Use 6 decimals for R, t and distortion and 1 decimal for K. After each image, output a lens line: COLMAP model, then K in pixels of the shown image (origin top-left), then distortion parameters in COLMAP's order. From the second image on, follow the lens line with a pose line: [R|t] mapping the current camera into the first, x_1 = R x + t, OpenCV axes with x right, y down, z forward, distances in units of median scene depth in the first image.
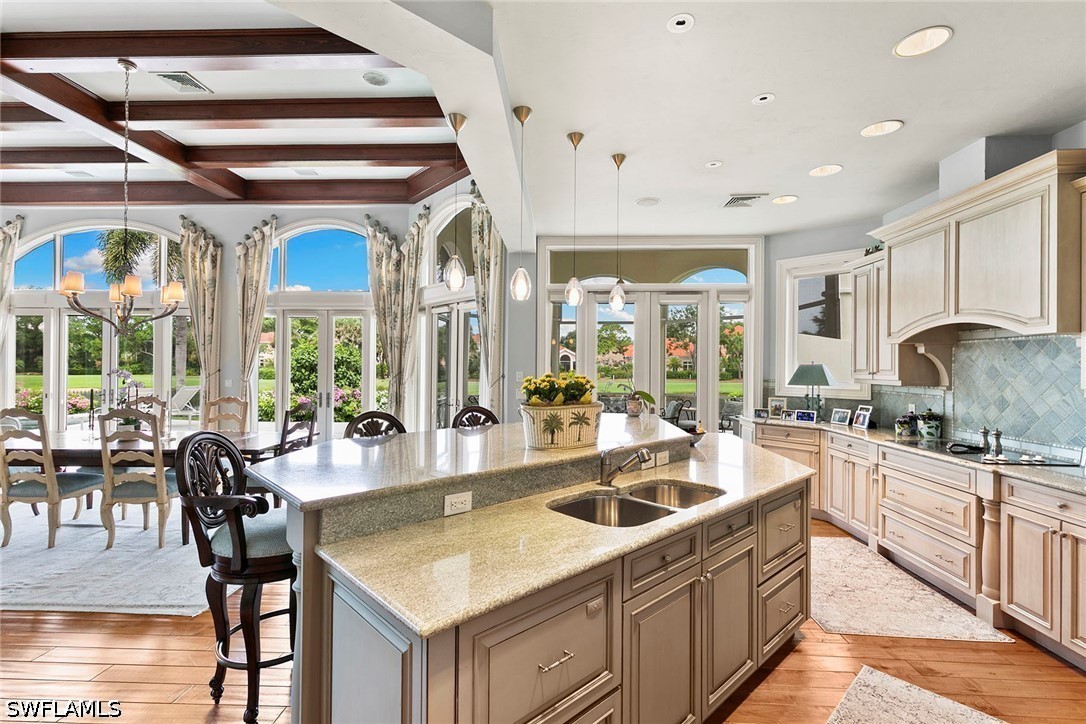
lens RADIAL K [[486.8, 0, 545.0], [0, 486.8, 359.1], [0, 0, 1]] dist [0.009300, -0.001493]
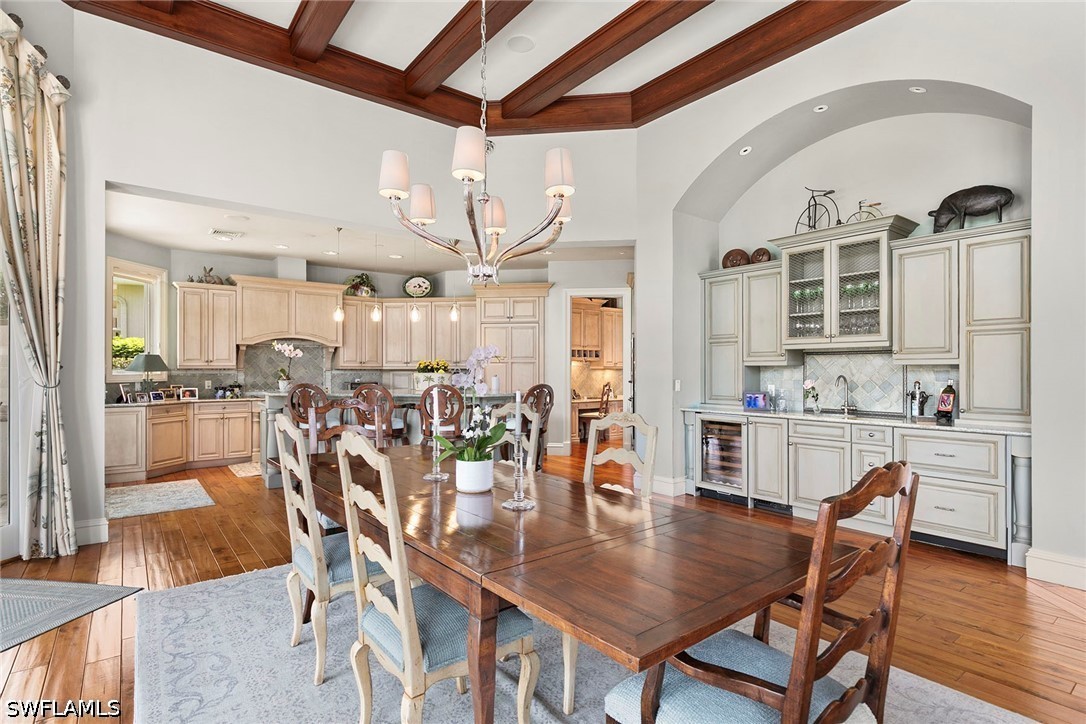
lens RADIAL K [[551.0, 0, 540.7], [0, 551.0, 364.9], [0, 0, 1]] dist [0.016125, 0.001623]
pose [[-0.641494, -0.001216, 0.767127, -1.424772], [-0.015090, 0.999825, -0.011034, 0.046093], [-0.766979, -0.018654, -0.641401, 1.407159]]
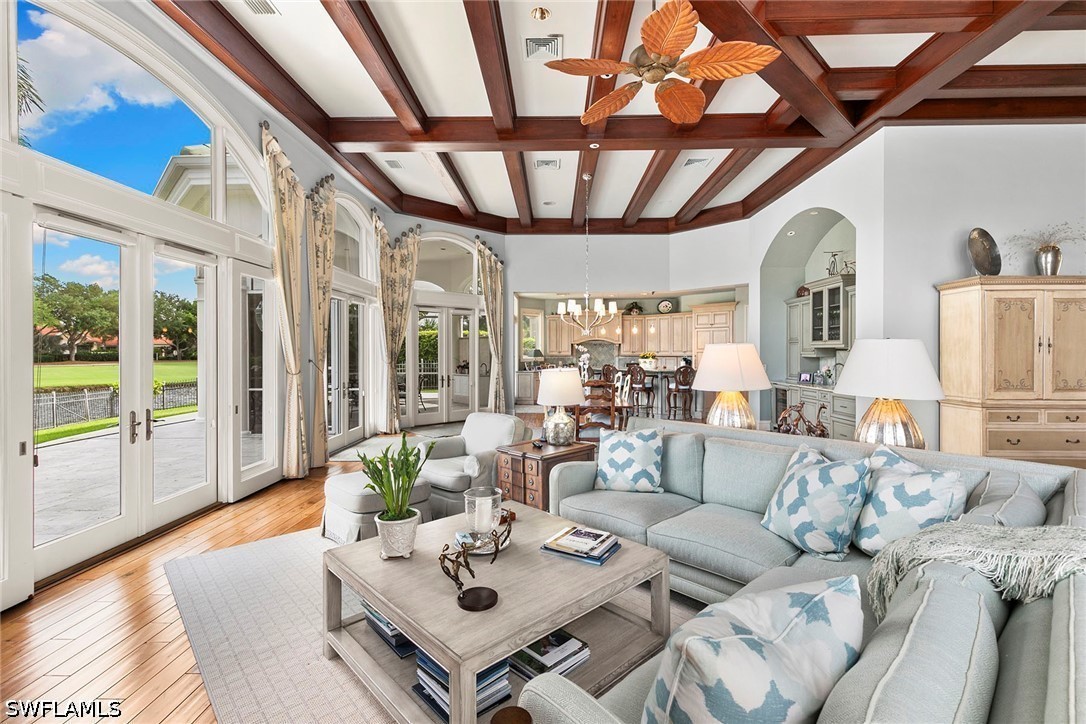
lens RADIAL K [[486.8, 0, 546.0], [0, 486.8, 356.2], [0, 0, 1]] dist [0.009300, -0.001493]
pose [[-0.027870, -0.017853, 0.999452, -2.709201], [-0.011301, 0.999782, 0.017543, -0.000856], [-0.999548, -0.010805, -0.028066, 1.262895]]
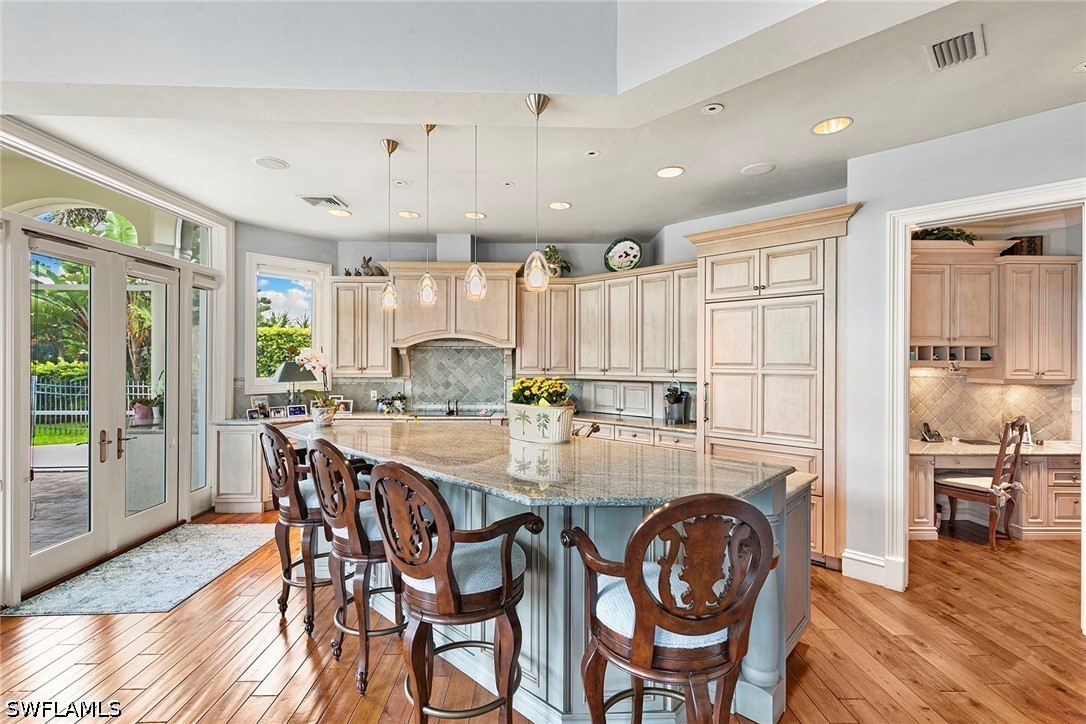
lens RADIAL K [[486.8, 0, 543.2], [0, 486.8, 361.9], [0, 0, 1]] dist [0.009300, -0.001493]
pose [[-0.063974, -0.010713, 0.997894, -0.683768], [-0.016927, 0.999810, 0.009648, -0.010316], [-0.997808, -0.016274, -0.064143, 0.650120]]
